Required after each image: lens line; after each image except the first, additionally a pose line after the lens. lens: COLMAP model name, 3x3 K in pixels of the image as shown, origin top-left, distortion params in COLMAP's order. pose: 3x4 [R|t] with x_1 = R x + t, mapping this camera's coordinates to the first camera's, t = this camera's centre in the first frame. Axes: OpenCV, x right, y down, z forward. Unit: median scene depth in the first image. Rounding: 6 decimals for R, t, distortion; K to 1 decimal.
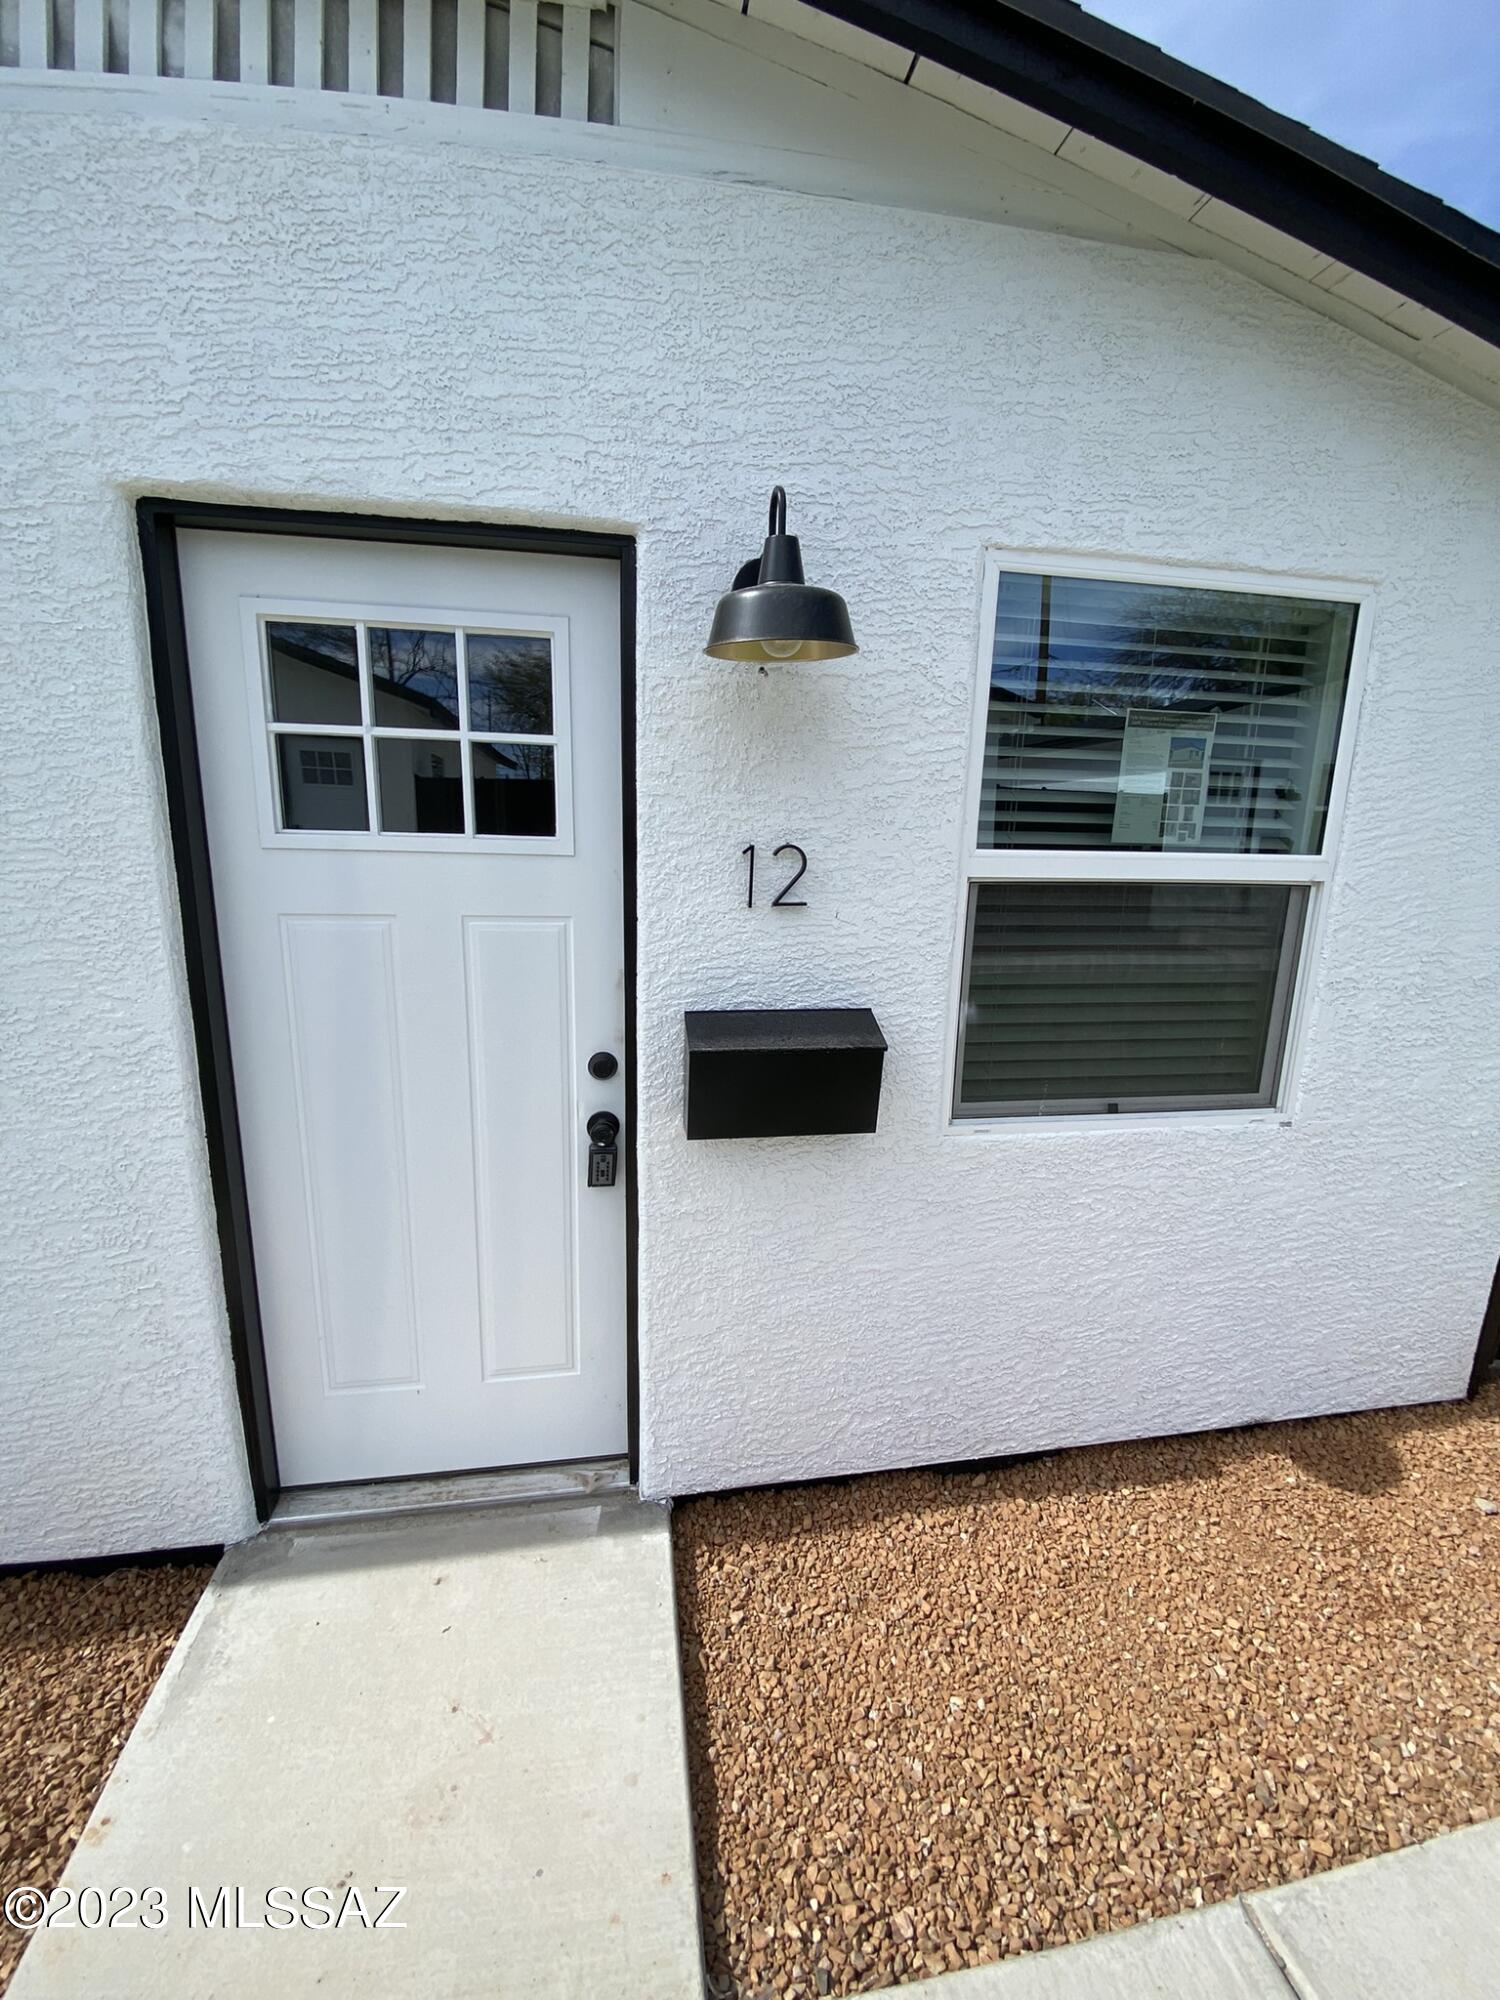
lens RADIAL K [[815.4, 0, 741.5], [0, 815.4, 1000.2], [0, 0, 1]] dist [-0.005704, -0.003121]
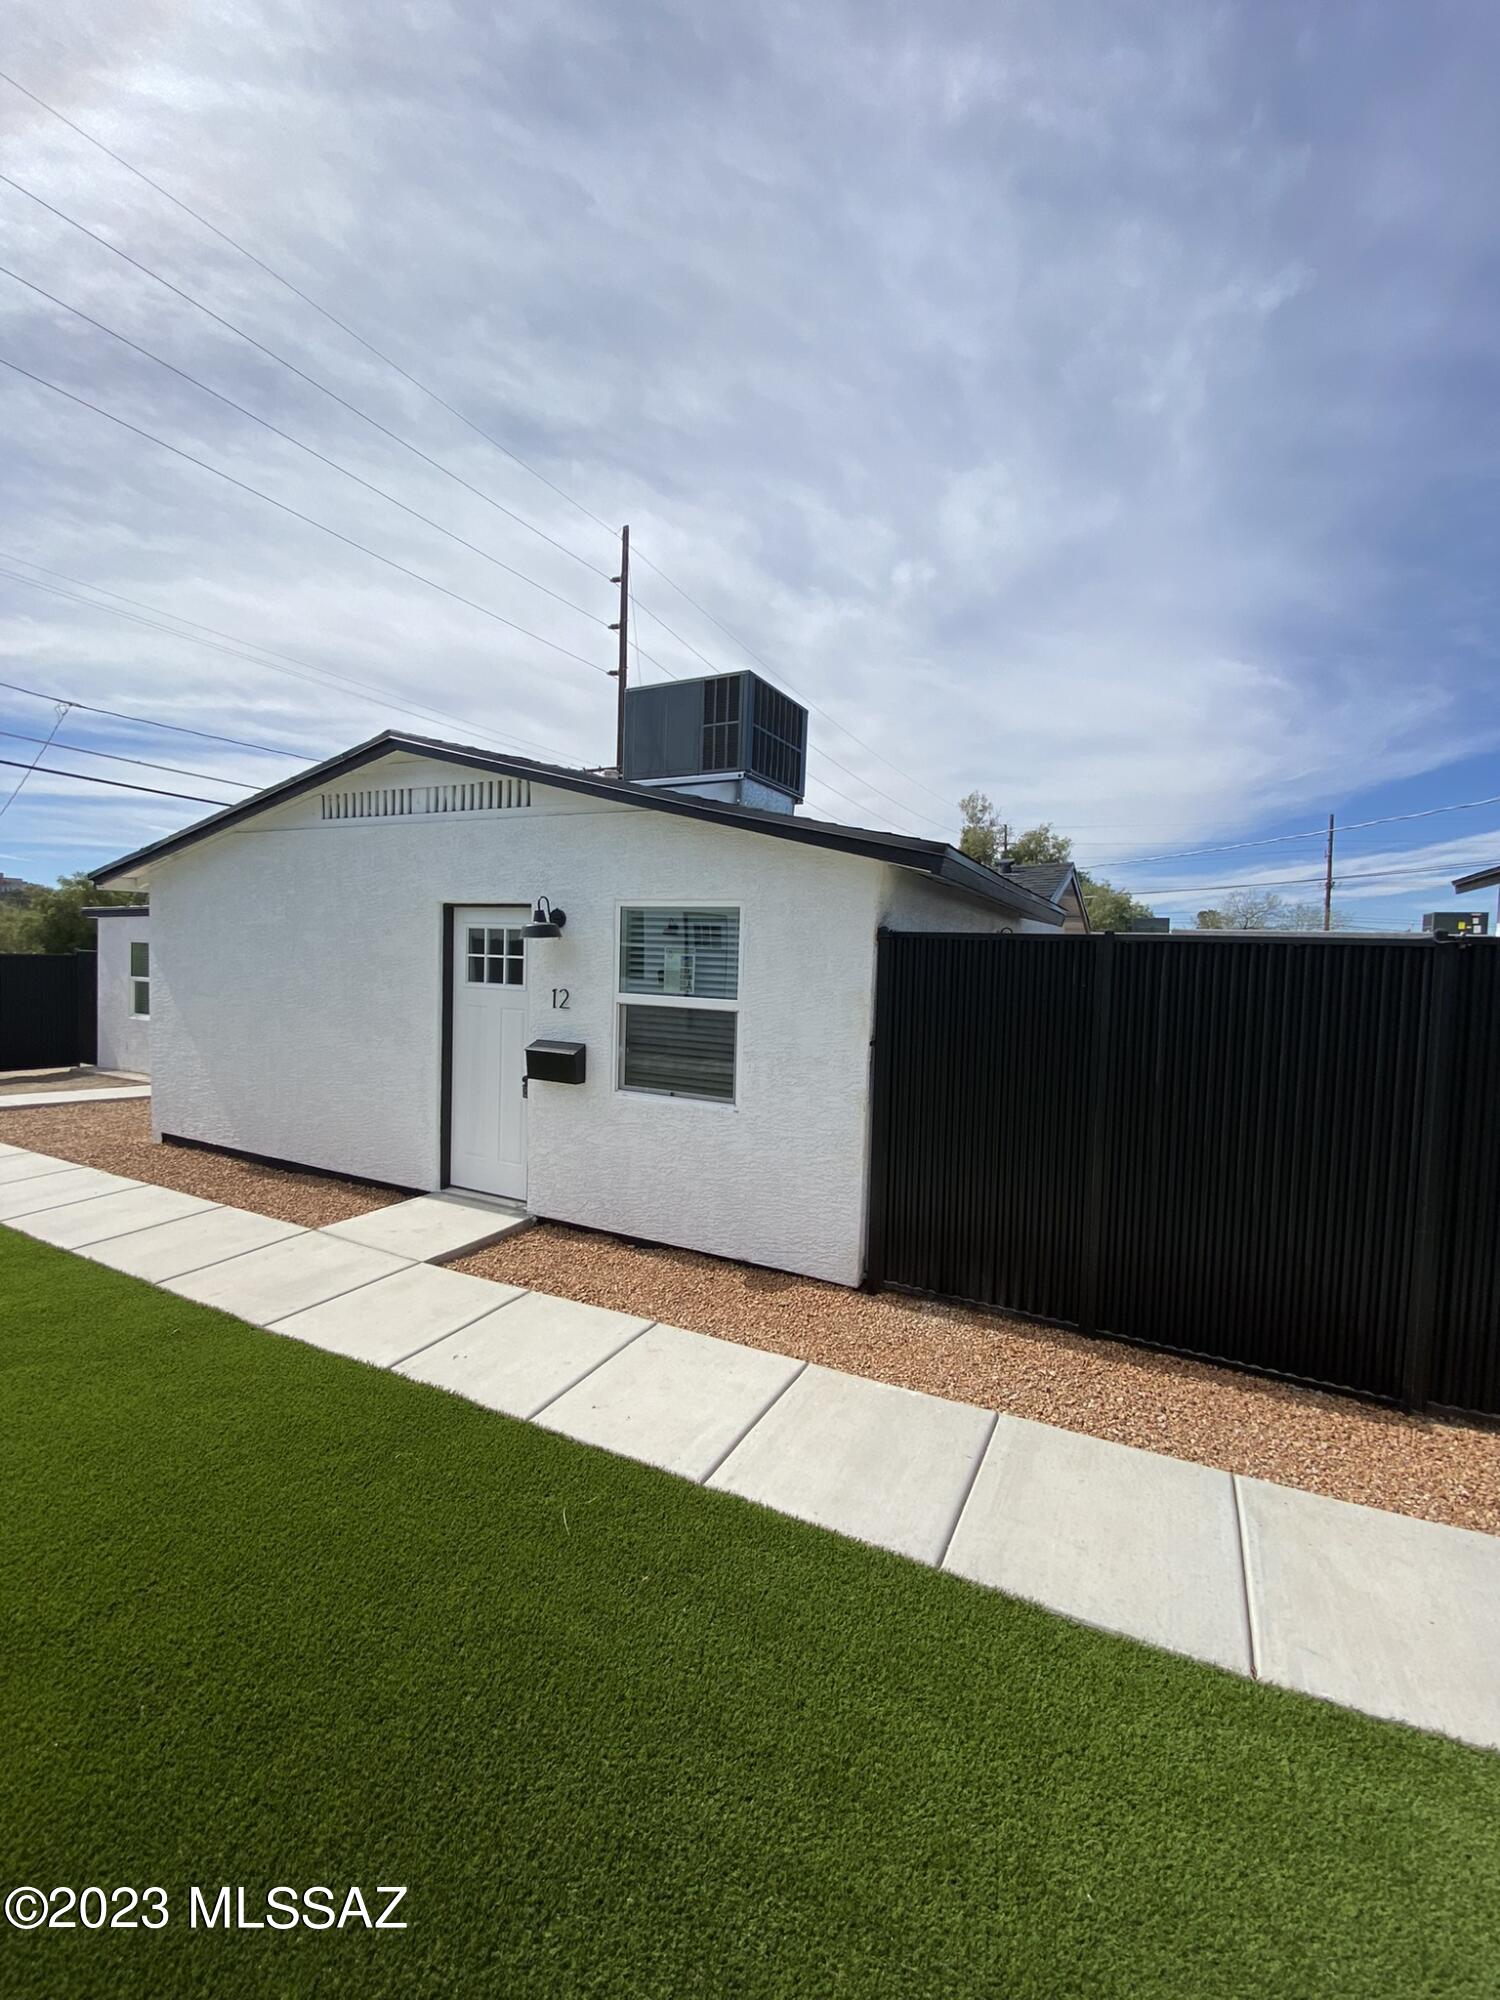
lens RADIAL K [[815.4, 0, 760.9], [0, 815.4, 995.4], [0, 0, 1]] dist [-0.005704, -0.003121]
pose [[0.805169, 0.031574, -0.592205, 2.519763], [-0.144366, 0.978978, -0.144087, 0.181235], [0.575206, 0.201508, 0.792800, -1.076903]]
